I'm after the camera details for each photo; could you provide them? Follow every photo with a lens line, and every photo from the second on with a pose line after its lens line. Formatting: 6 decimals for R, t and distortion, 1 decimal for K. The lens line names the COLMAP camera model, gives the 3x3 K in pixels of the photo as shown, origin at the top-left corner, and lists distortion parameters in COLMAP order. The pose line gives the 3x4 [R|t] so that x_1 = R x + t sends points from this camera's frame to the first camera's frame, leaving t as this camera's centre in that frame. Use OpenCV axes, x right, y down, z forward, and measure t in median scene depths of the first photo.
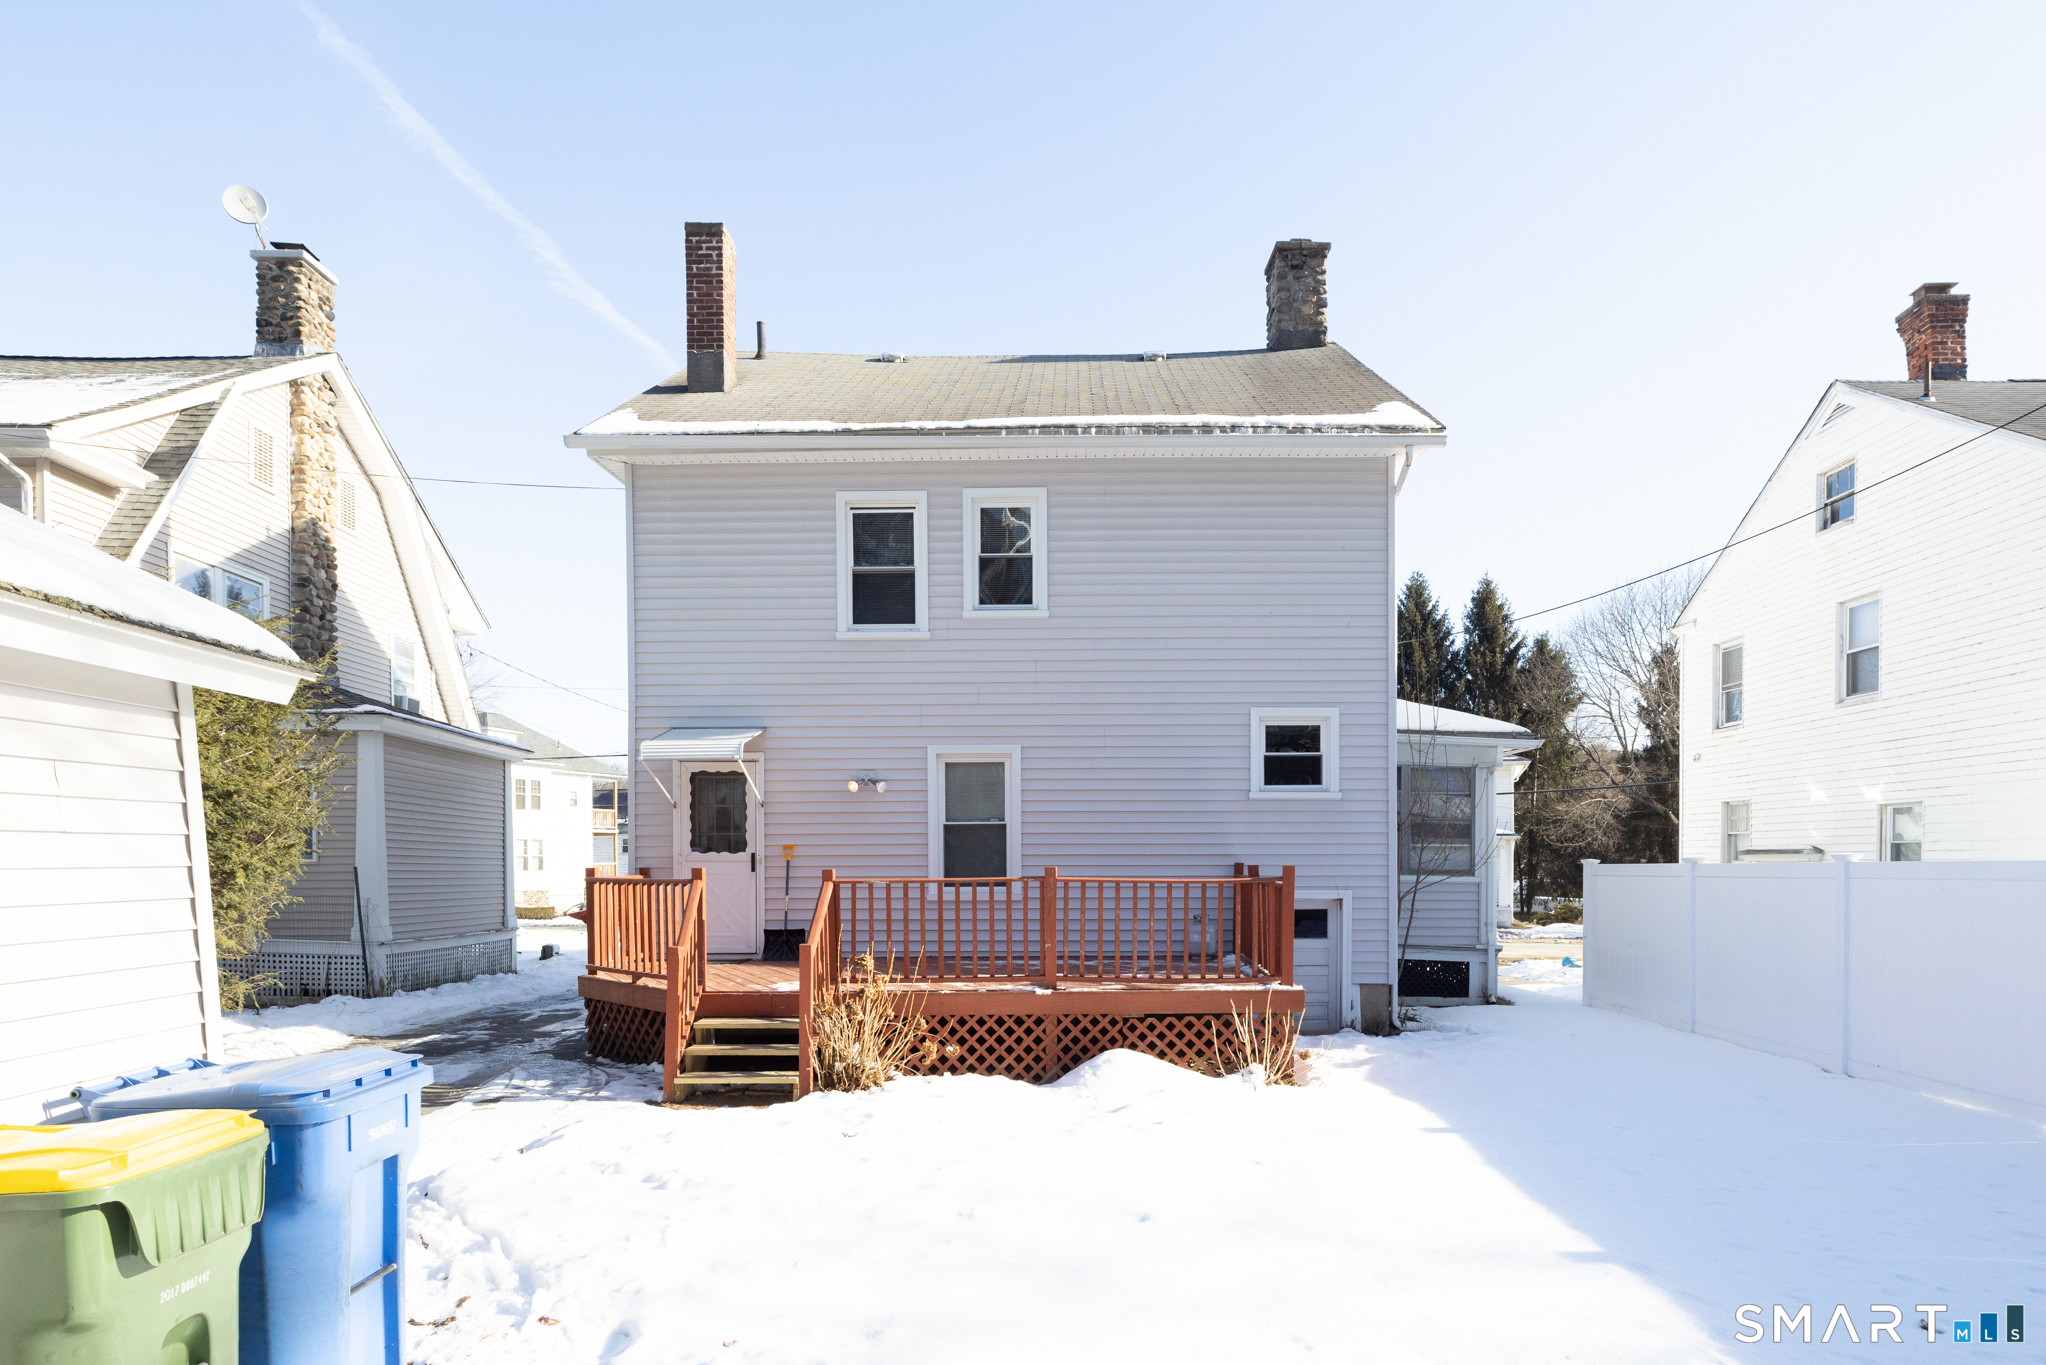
lens RADIAL K [[1121.9, 0, 907.8], [0, 1121.9, 684.1], [0, 0, 1]] dist [-0.002451, -0.001547]
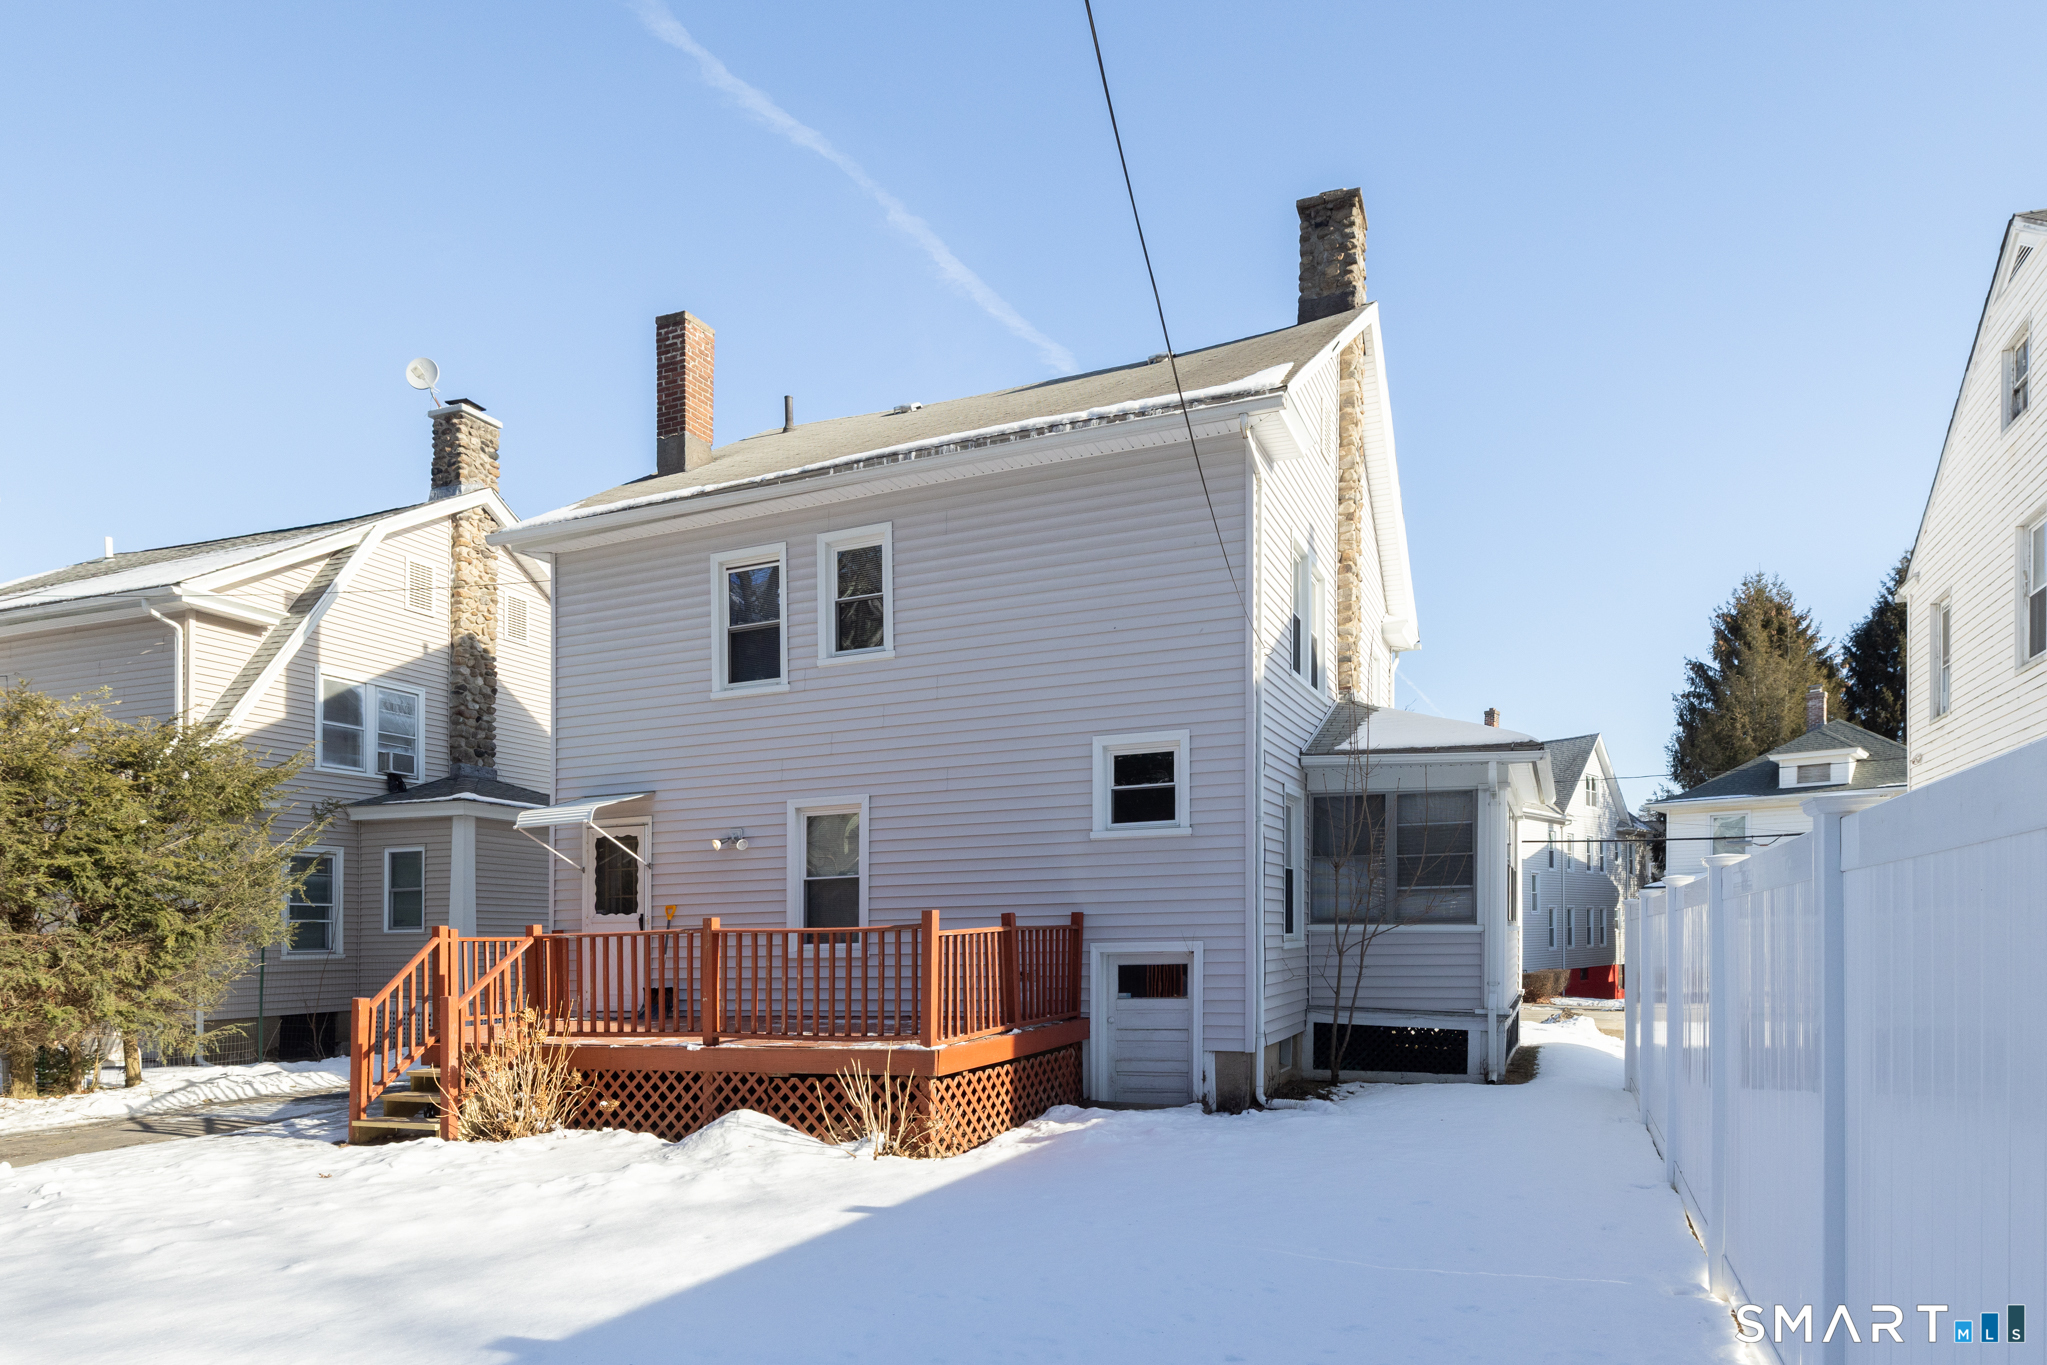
lens RADIAL K [[1122.5, 0, 902.8], [0, 1122.5, 744.3], [0, 0, 1]] dist [-0.002451, -0.001547]
pose [[0.938869, -0.072151, -0.336629, 0.437292], [0.069274, 0.997386, -0.020566, 0.032743], [0.337232, -0.004011, 0.941413, 0.108085]]
